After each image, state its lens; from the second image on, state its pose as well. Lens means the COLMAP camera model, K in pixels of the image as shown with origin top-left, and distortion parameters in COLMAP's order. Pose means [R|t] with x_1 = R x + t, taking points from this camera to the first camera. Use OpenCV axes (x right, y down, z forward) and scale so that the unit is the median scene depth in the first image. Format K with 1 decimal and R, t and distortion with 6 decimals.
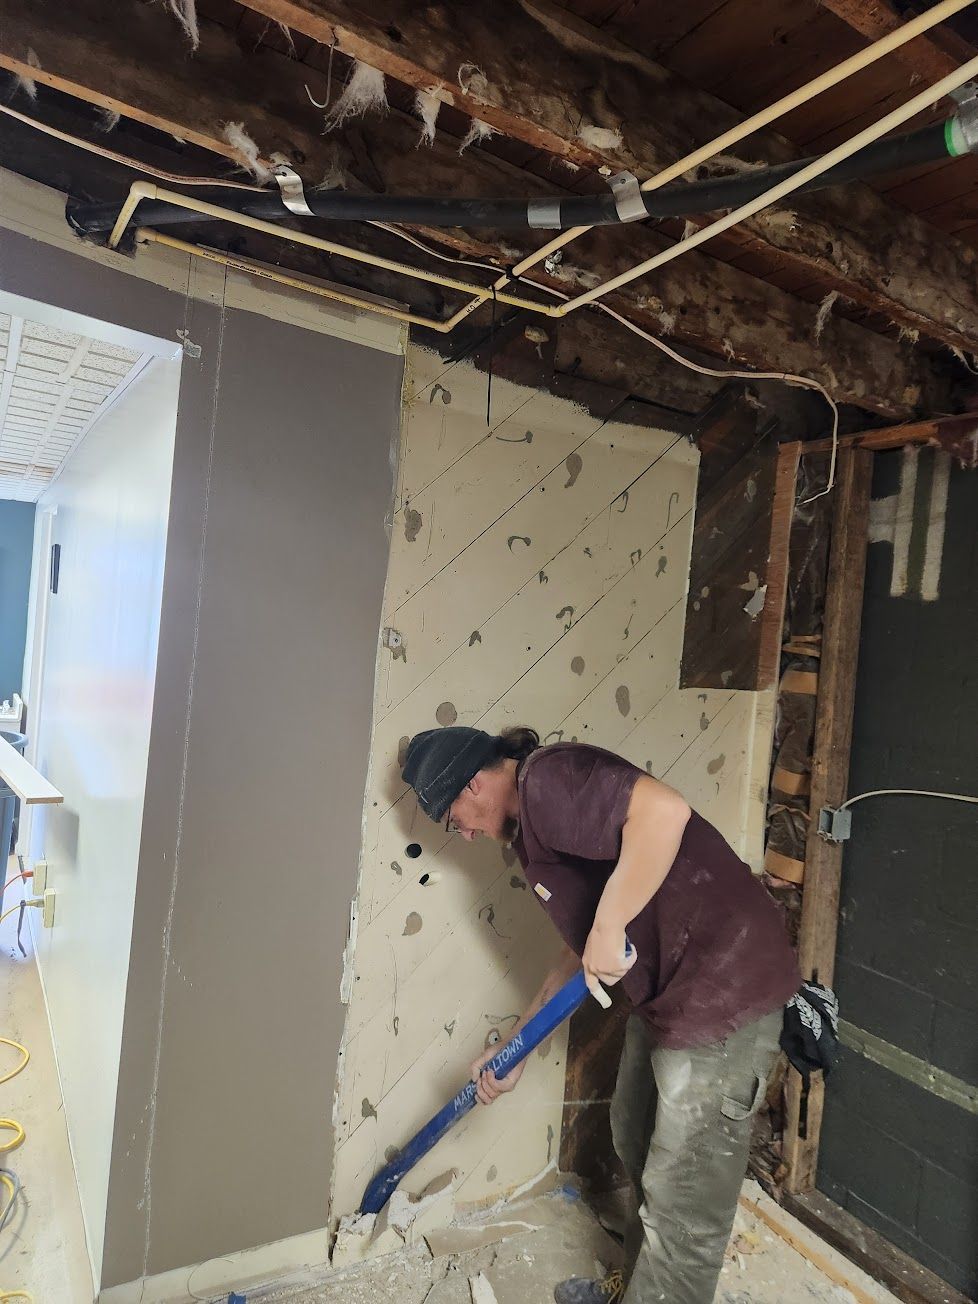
lens RADIAL K [[865.8, 0, 489.2], [0, 865.8, 653.5], [0, 0, 1]] dist [0.063232, -0.054954]
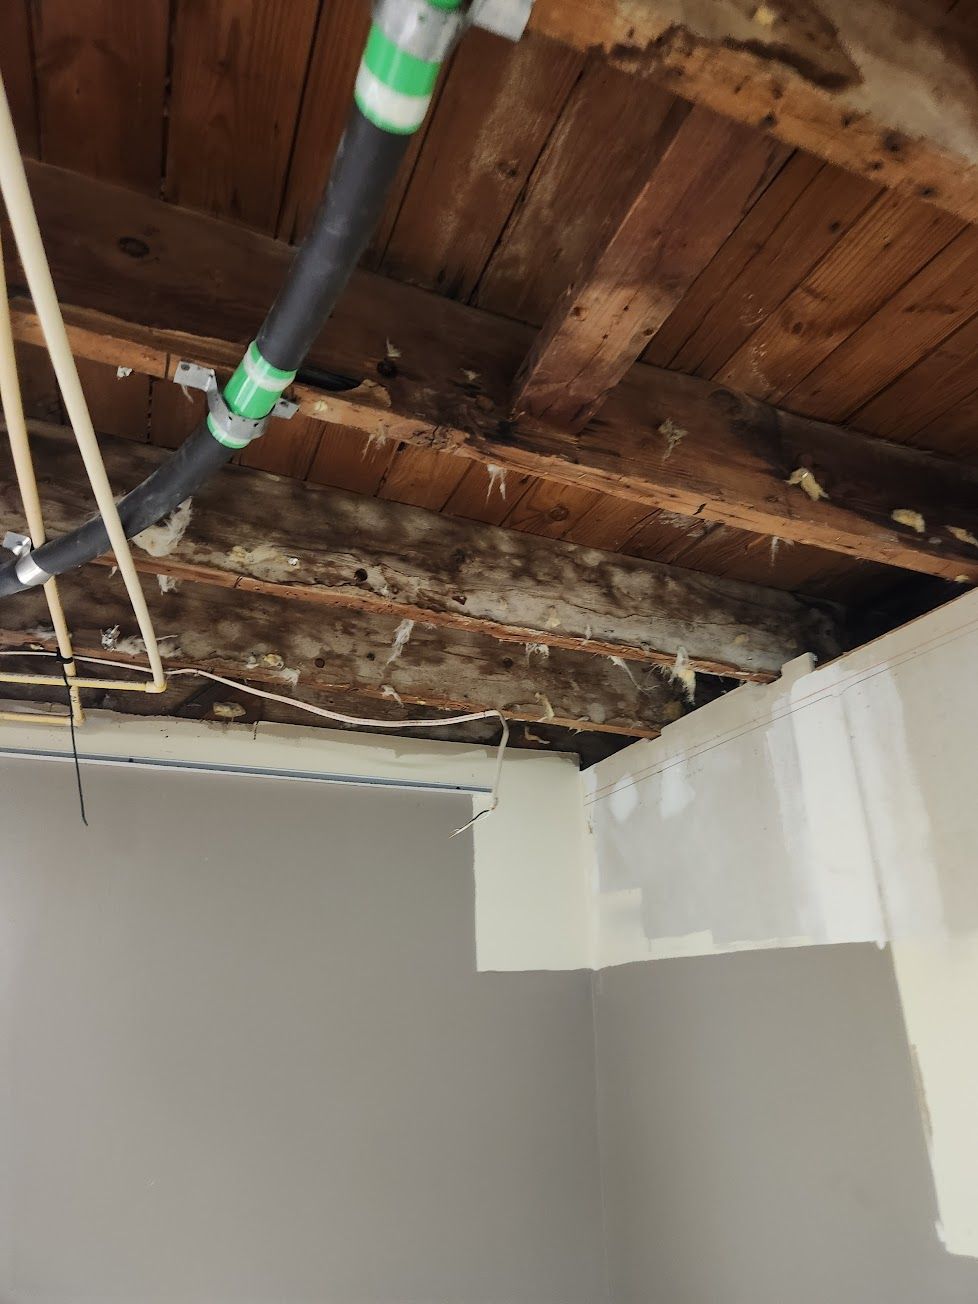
lens RADIAL K [[865.8, 0, 489.3], [0, 865.8, 647.0], [0, 0, 1]] dist [0.063232, -0.054954]
pose [[0.985743, -0.156302, -0.062289, 0.497714], [0.117996, 0.906084, -0.406312, -0.039417], [0.119946, 0.393169, 0.911609, 0.252834]]
